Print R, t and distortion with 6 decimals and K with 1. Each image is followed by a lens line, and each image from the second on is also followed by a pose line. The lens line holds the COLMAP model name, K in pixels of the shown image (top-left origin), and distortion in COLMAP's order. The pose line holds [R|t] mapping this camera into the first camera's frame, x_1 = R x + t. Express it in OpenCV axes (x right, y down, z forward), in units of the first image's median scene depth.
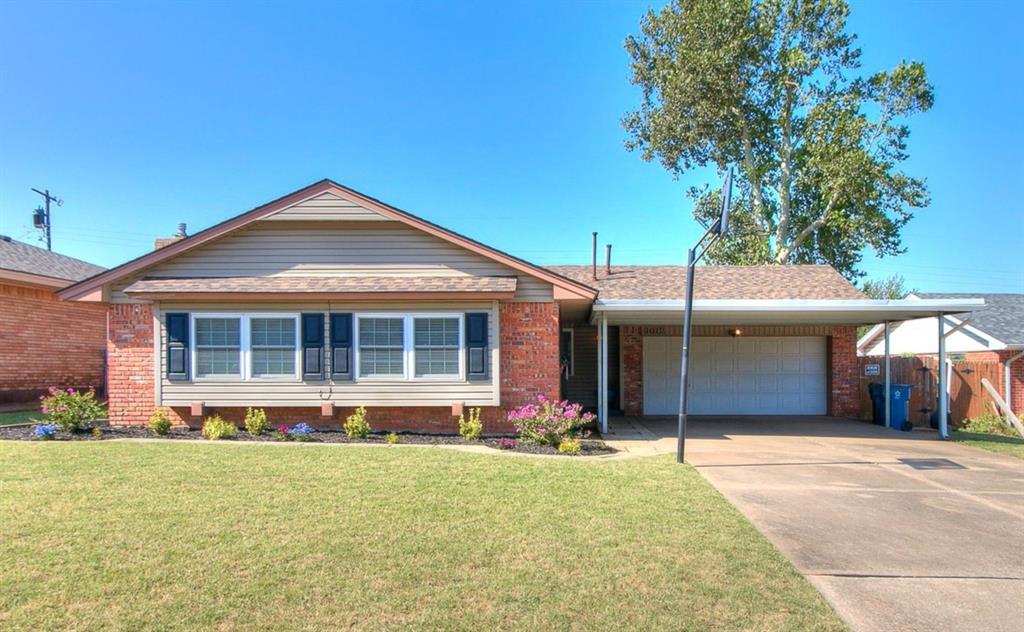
lens RADIAL K [[798.1, 0, 512.0], [0, 798.1, 380.2], [0, 0, 1]] dist [-0.004260, -0.005432]
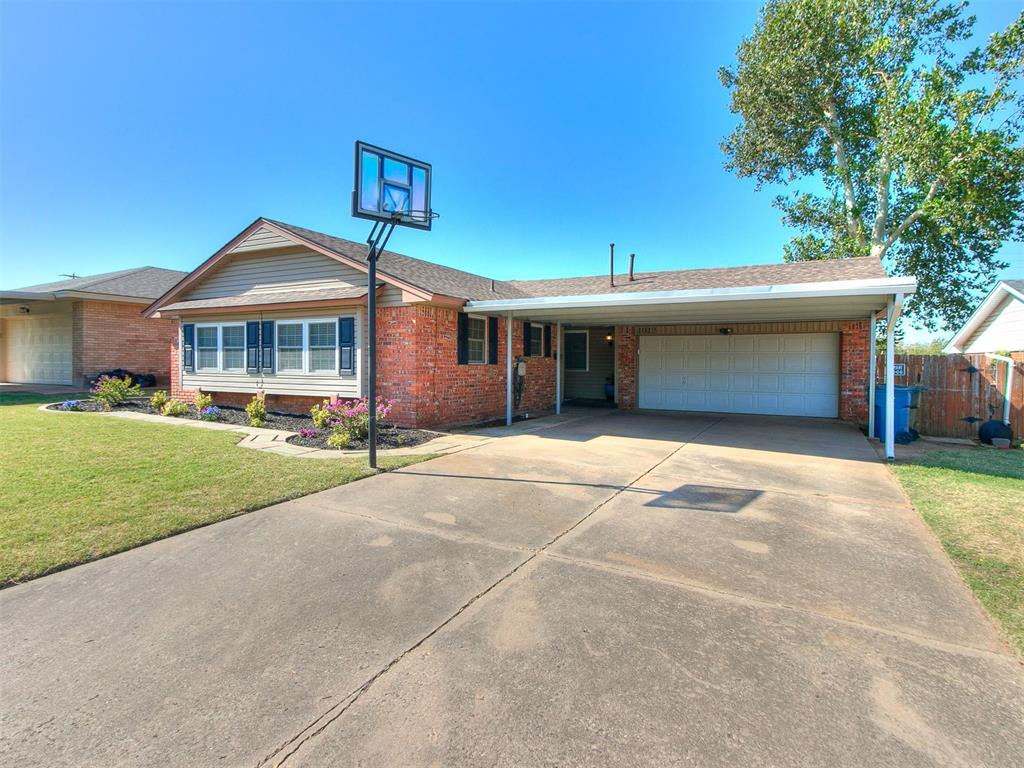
lens RADIAL K [[534.7, 0, 534.2], [0, 534.7, 375.8], [0, 0, 1]] dist [0.001184, 0.000770]
pose [[0.884833, 0.018993, -0.465520, 0.561611], [-0.013662, 0.999797, 0.014825, -0.014484], [0.465707, -0.006758, 0.884913, 0.435963]]
